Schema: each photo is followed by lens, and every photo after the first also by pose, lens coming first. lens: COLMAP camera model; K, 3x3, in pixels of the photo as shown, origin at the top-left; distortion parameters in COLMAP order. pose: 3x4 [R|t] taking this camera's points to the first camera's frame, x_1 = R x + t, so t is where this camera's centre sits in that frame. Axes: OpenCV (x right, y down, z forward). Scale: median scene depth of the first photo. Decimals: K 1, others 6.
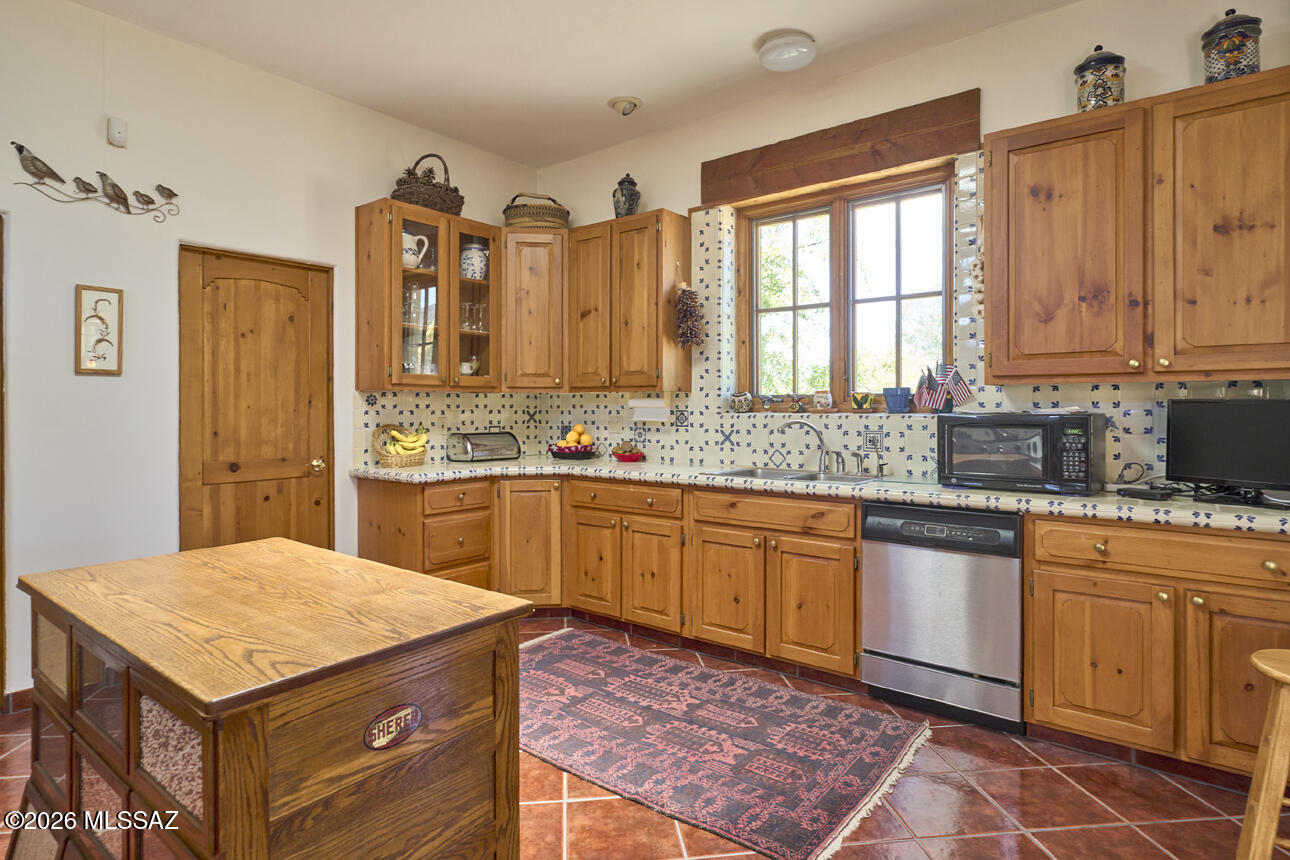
lens RADIAL K [[689.6, 0, 637.6], [0, 689.6, 408.7], [0, 0, 1]] dist [-0.004334, -0.000625]
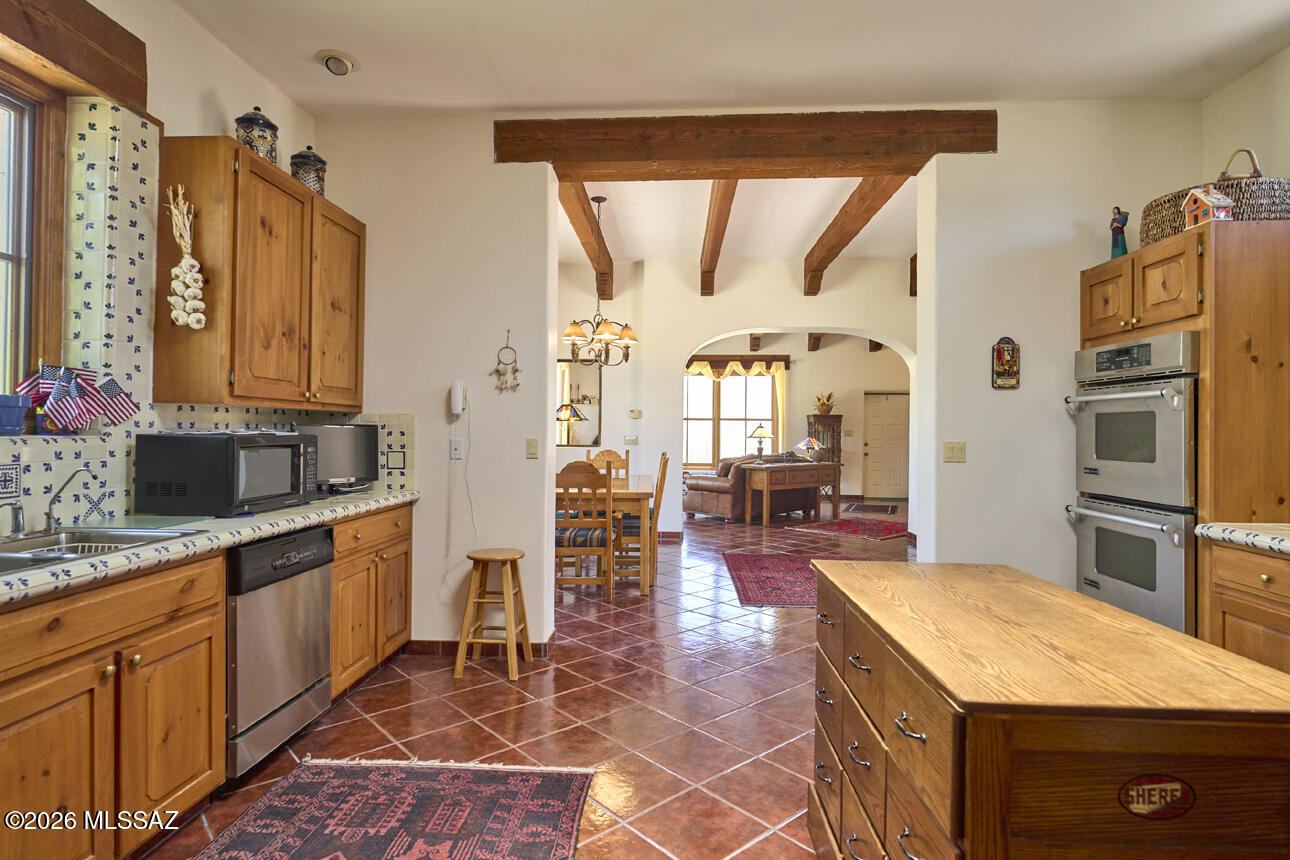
lens RADIAL K [[689.6, 0, 639.0], [0, 689.6, 428.3], [0, 0, 1]] dist [-0.004334, -0.000625]
pose [[-0.579155, -0.001936, 0.815215, -0.558859], [-0.009322, 0.999948, -0.004247, -0.003118], [-0.815164, -0.010059, -0.579143, 1.044790]]
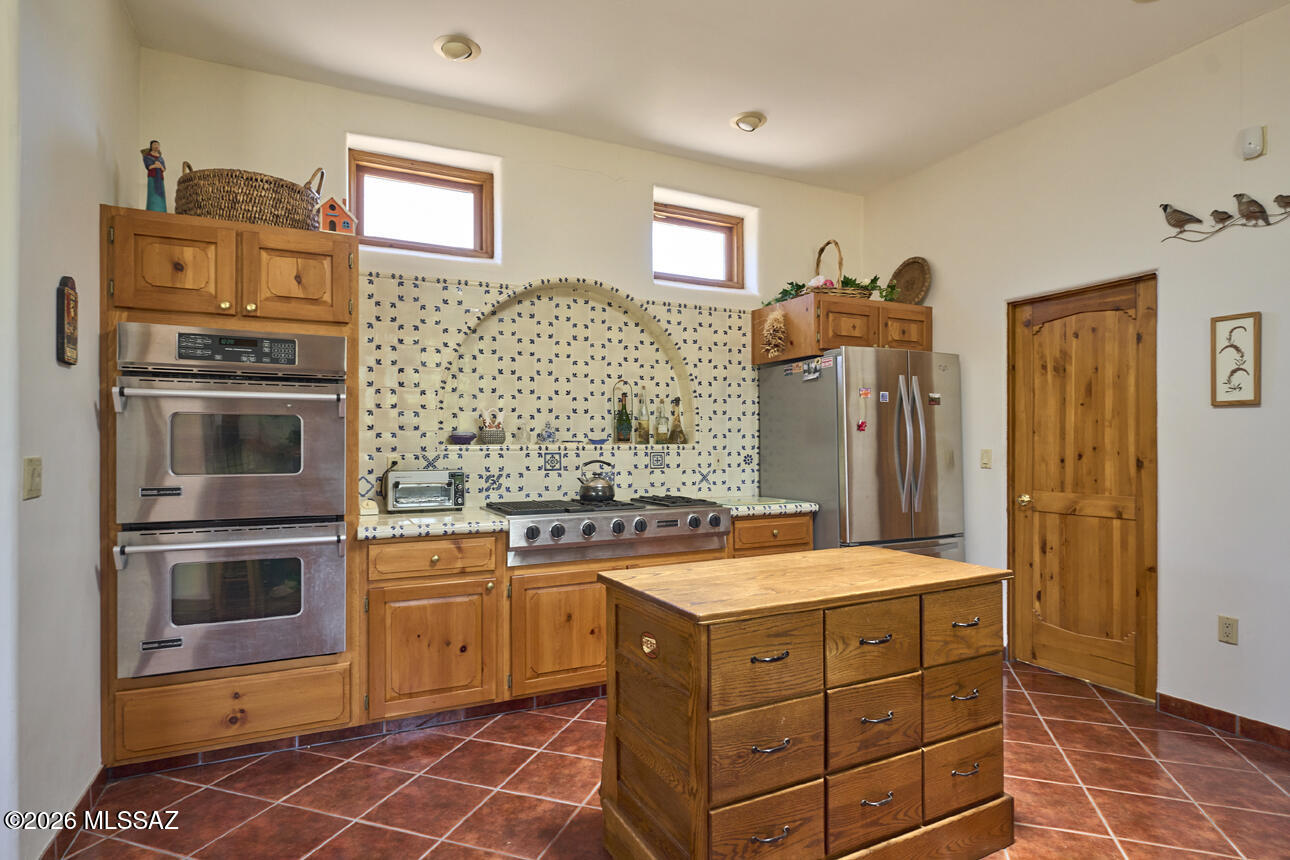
lens RADIAL K [[689.6, 0, 648.0], [0, 689.6, 437.4], [0, 0, 1]] dist [-0.004334, -0.000625]
pose [[-0.415825, -0.007493, -0.909414, 0.435067], [0.003741, 0.999944, -0.009949, 0.000299], [0.909437, -0.007539, -0.415773, 0.664920]]
